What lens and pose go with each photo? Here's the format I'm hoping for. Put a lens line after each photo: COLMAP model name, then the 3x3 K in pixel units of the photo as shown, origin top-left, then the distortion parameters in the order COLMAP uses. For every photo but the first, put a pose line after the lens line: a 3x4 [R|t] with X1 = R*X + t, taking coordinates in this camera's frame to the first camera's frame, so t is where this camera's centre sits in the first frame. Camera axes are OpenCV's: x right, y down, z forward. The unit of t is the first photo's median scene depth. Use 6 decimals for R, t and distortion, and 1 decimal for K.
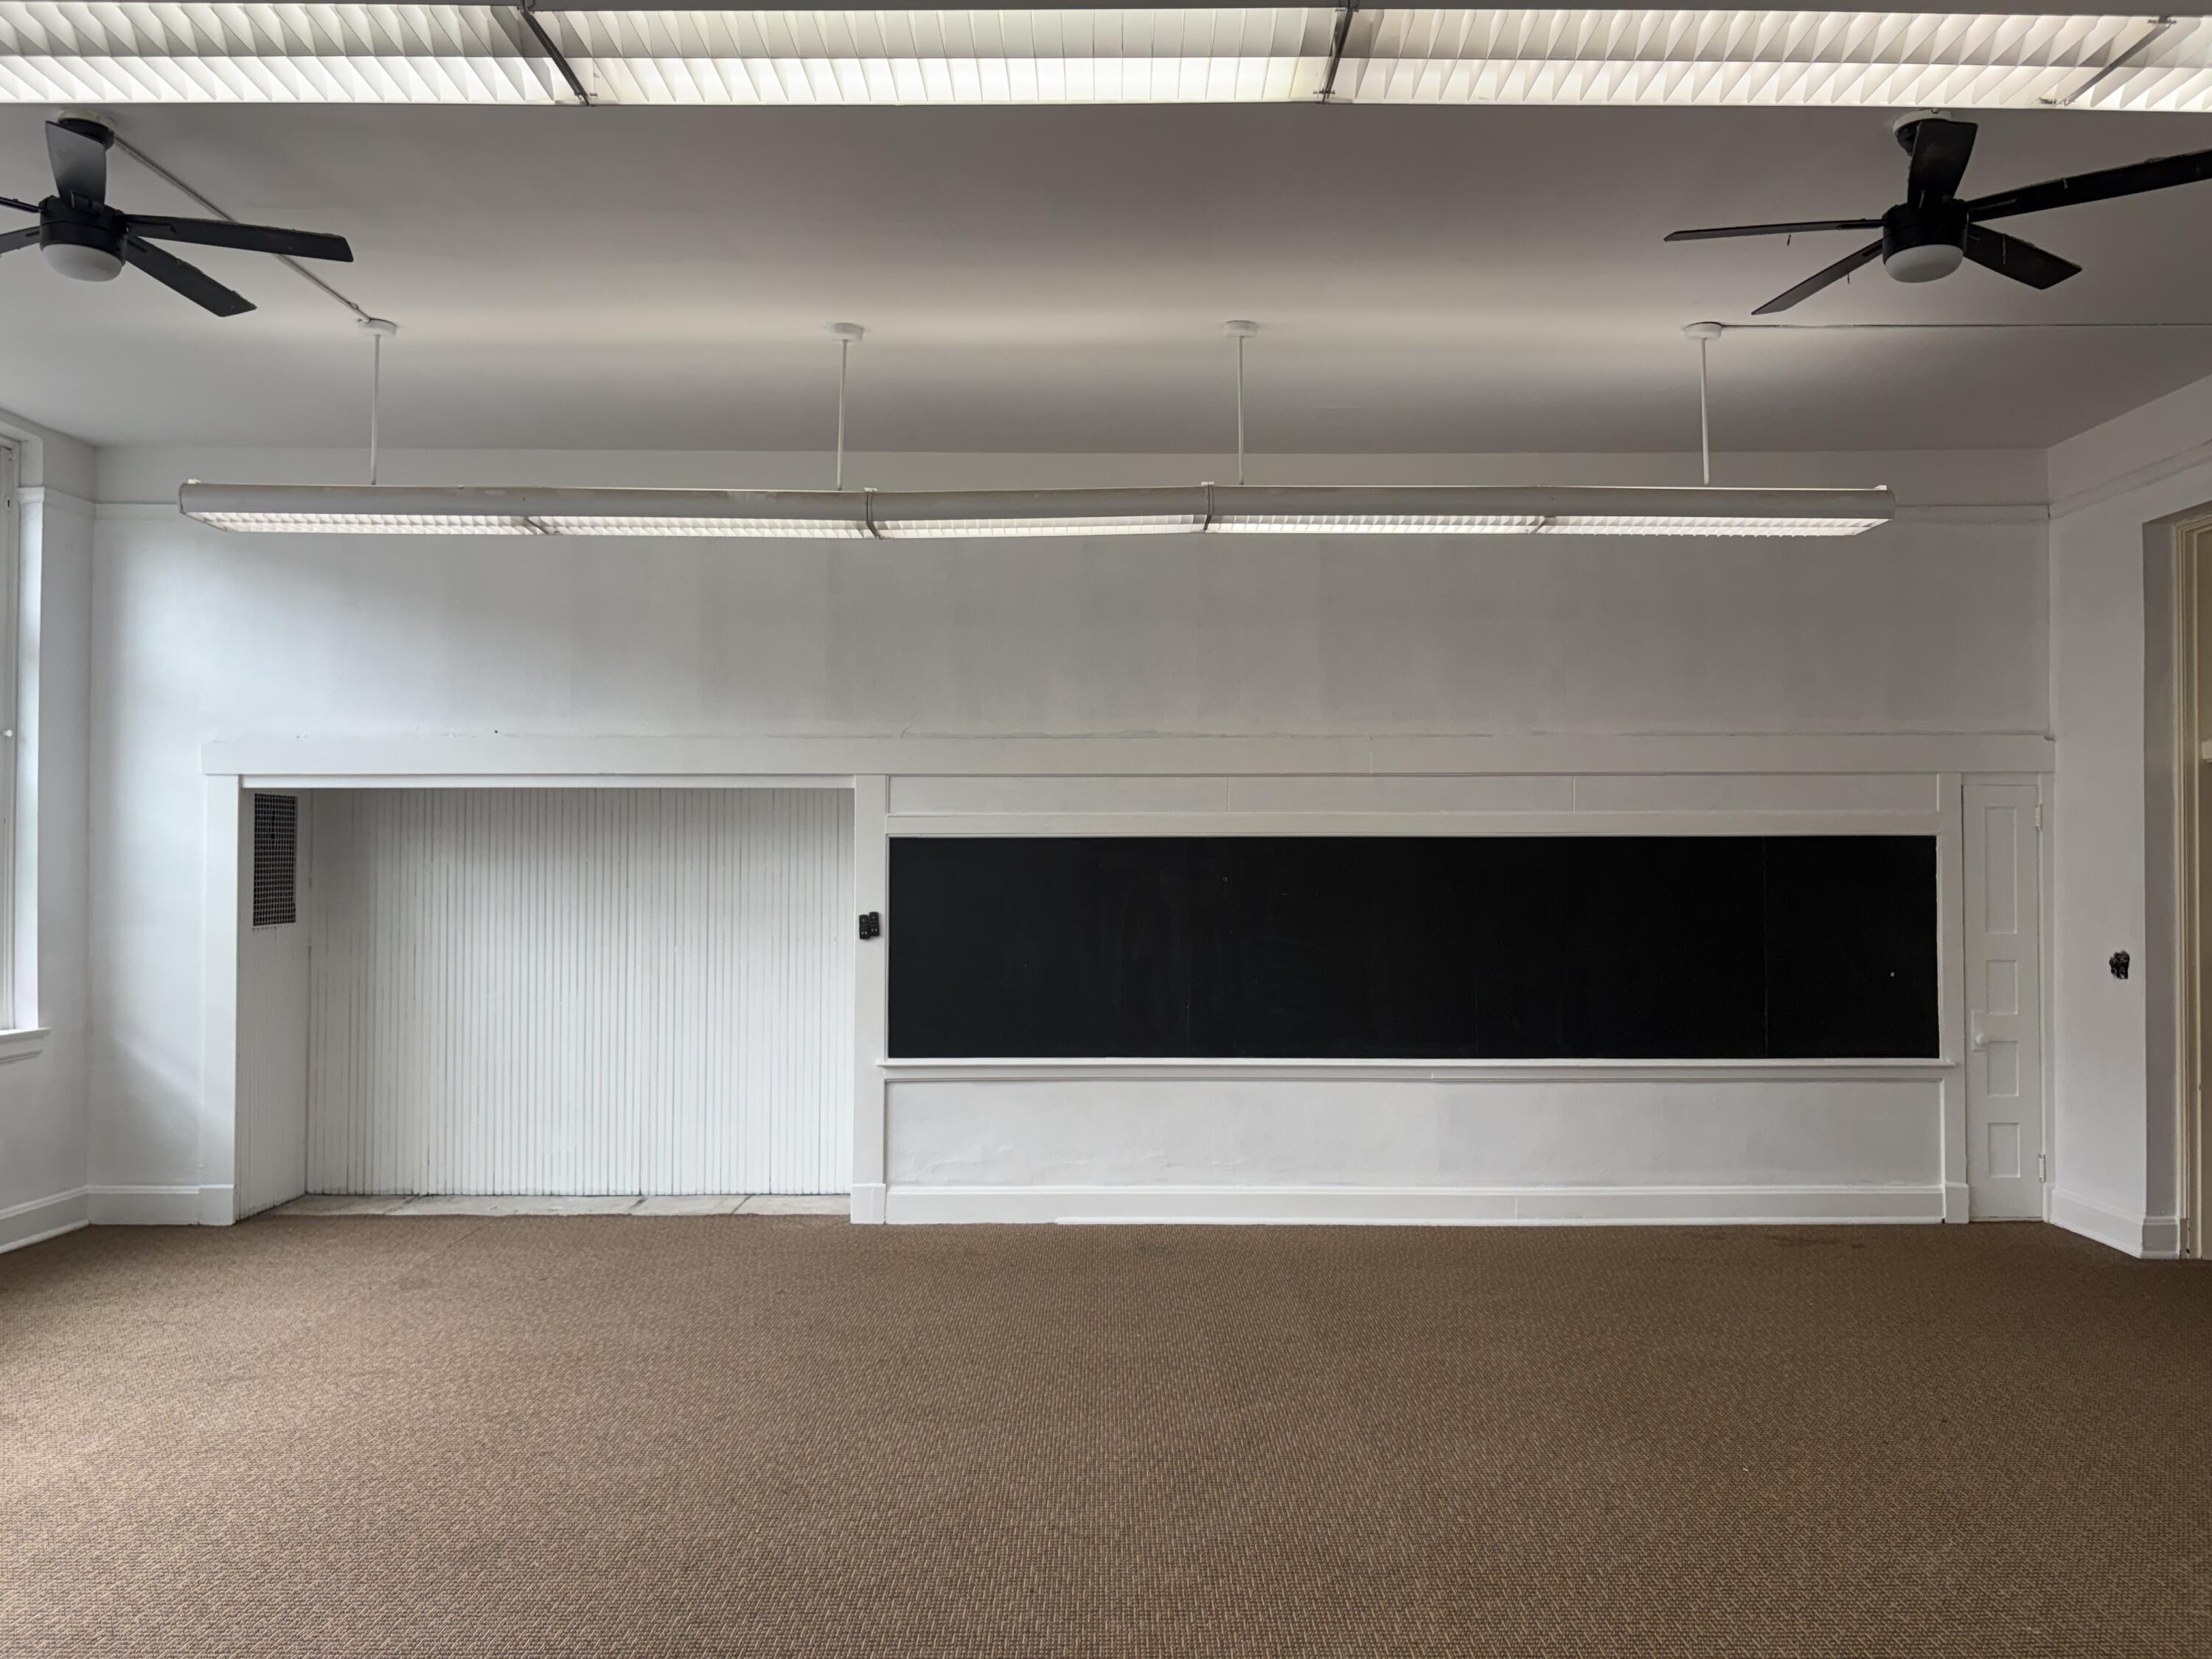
lens RADIAL K [[1687.7, 0, 1103.0], [0, 1687.7, 840.9], [0, 0, 1]] dist [0.043176, -0.046846]
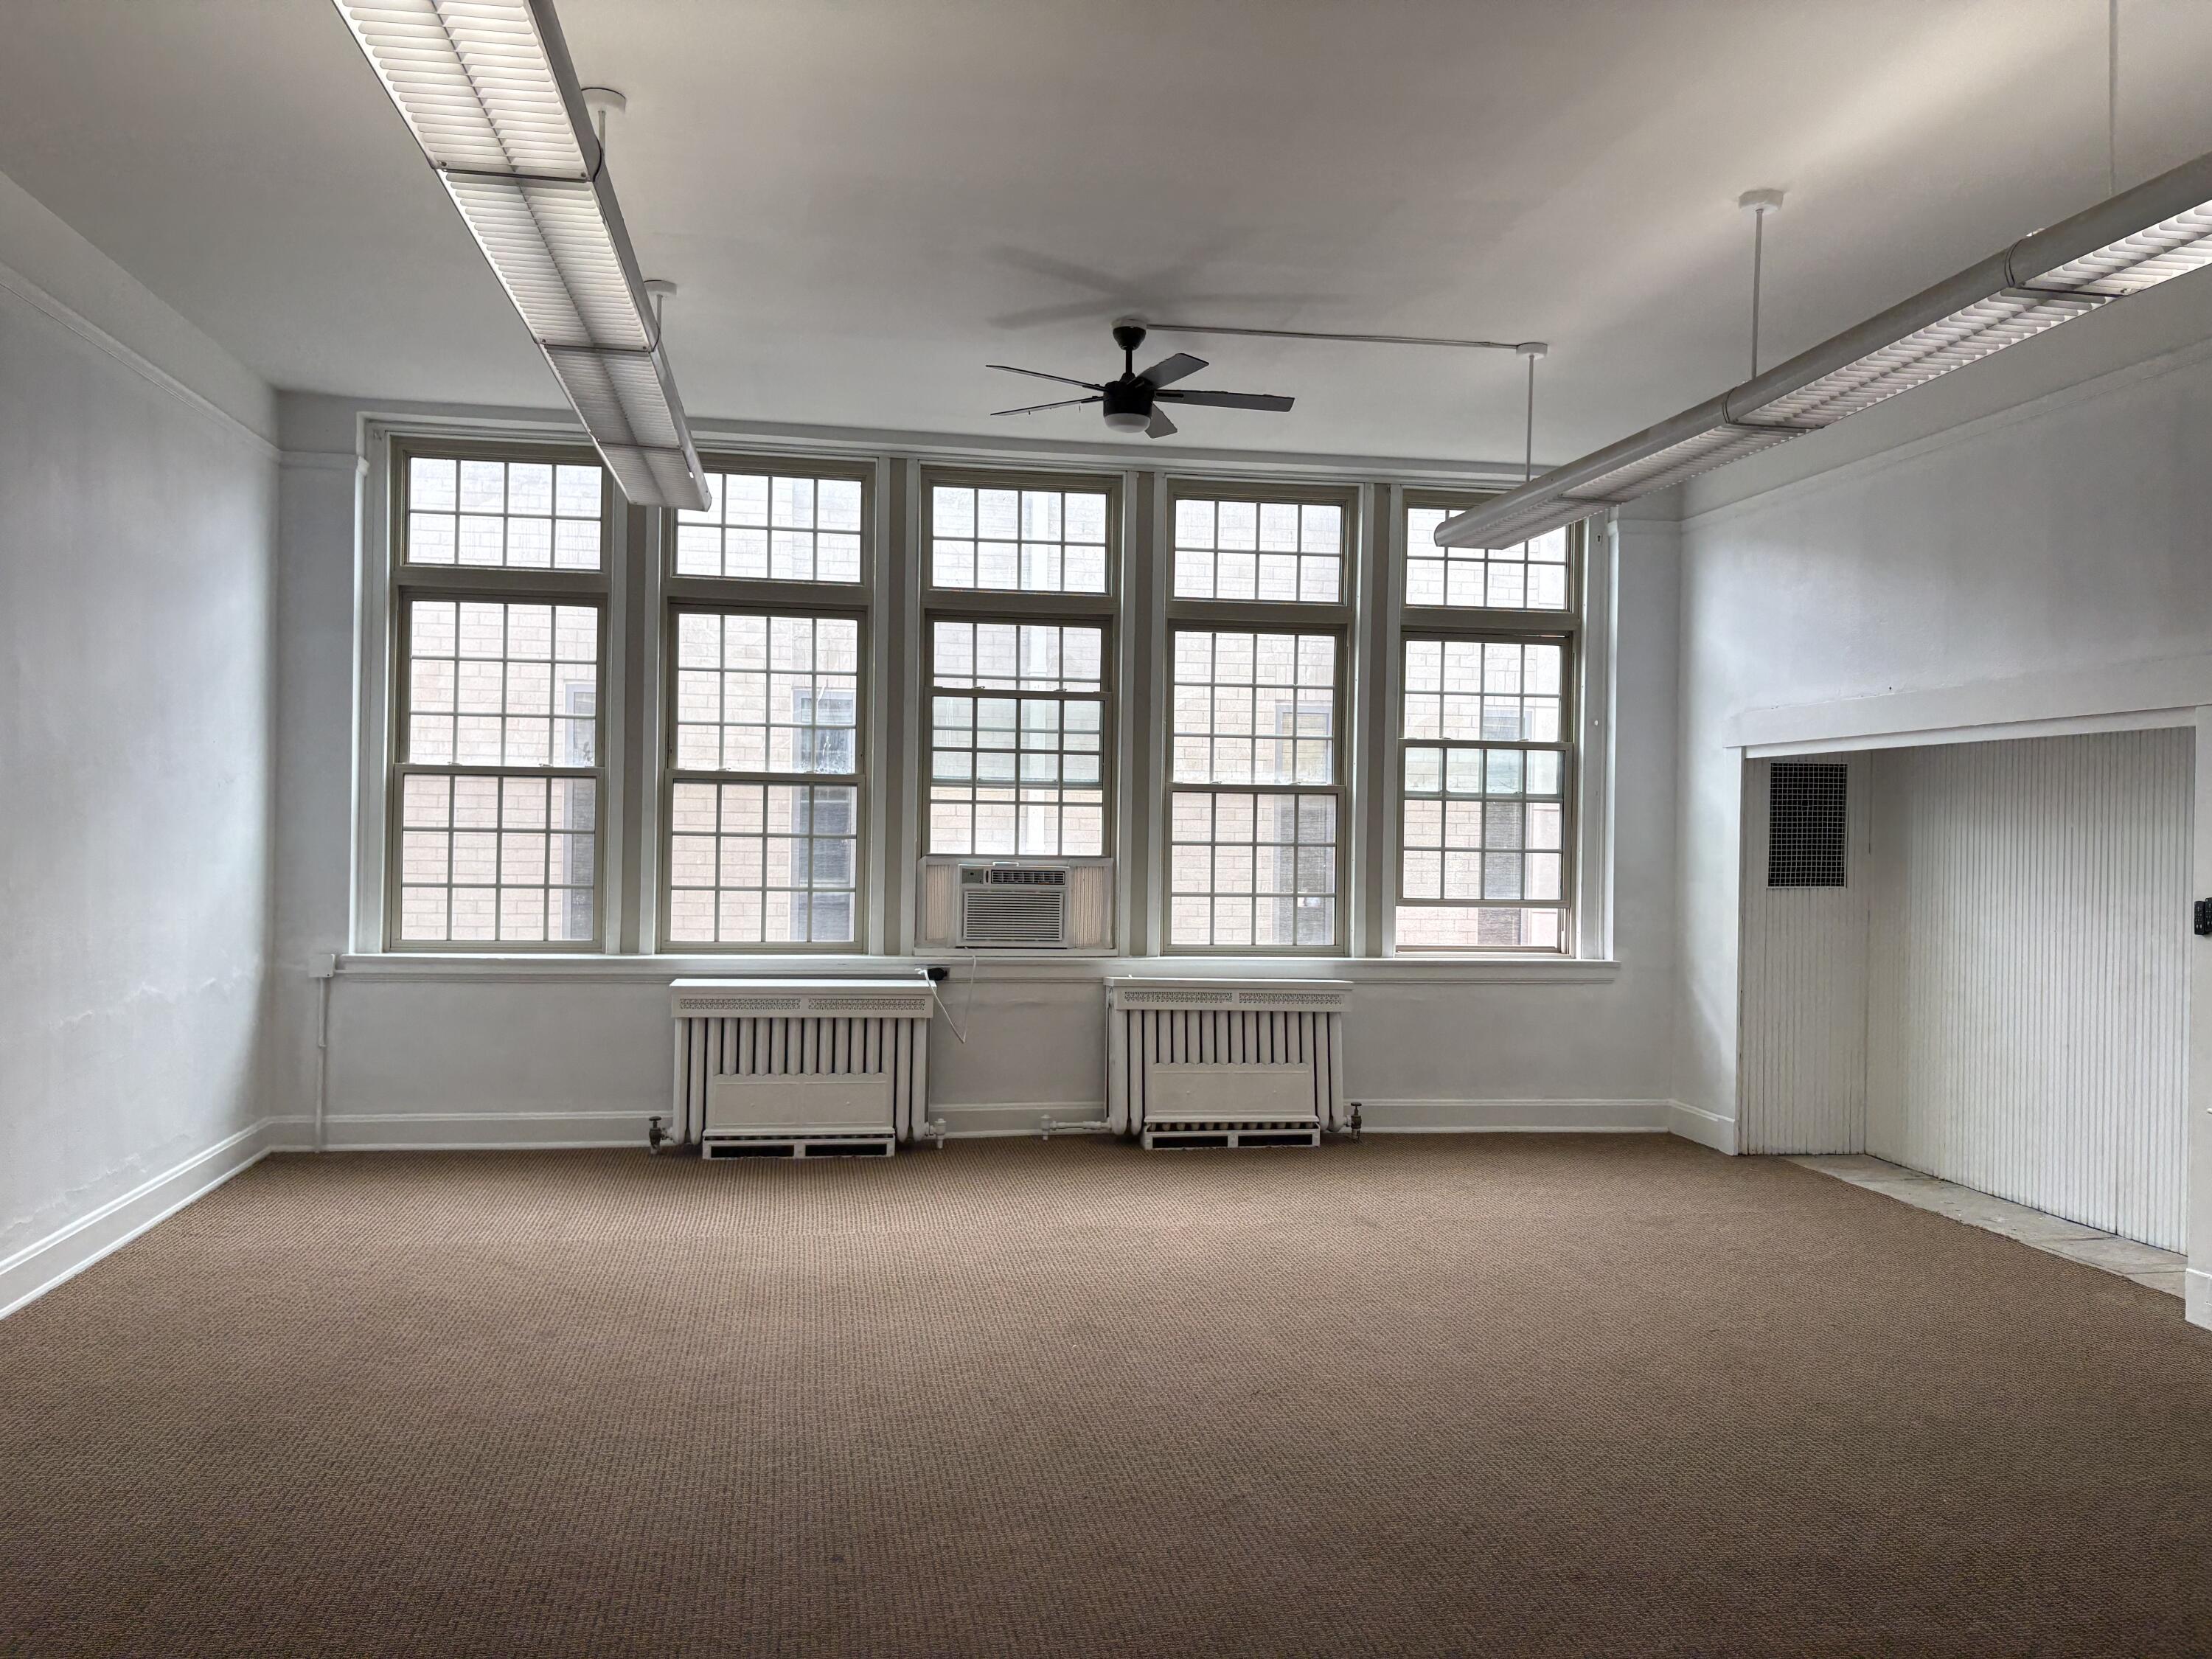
lens RADIAL K [[1647.7, 0, 1065.0], [0, 1647.7, 801.2], [0, 0, 1]] dist [0.006293, -0.004568]
pose [[0.177852, -0.013989, -0.983958, 3.879185], [-0.000832, 0.999896, -0.014366, 0.099756], [0.984057, 0.003374, 0.177822, 3.225365]]
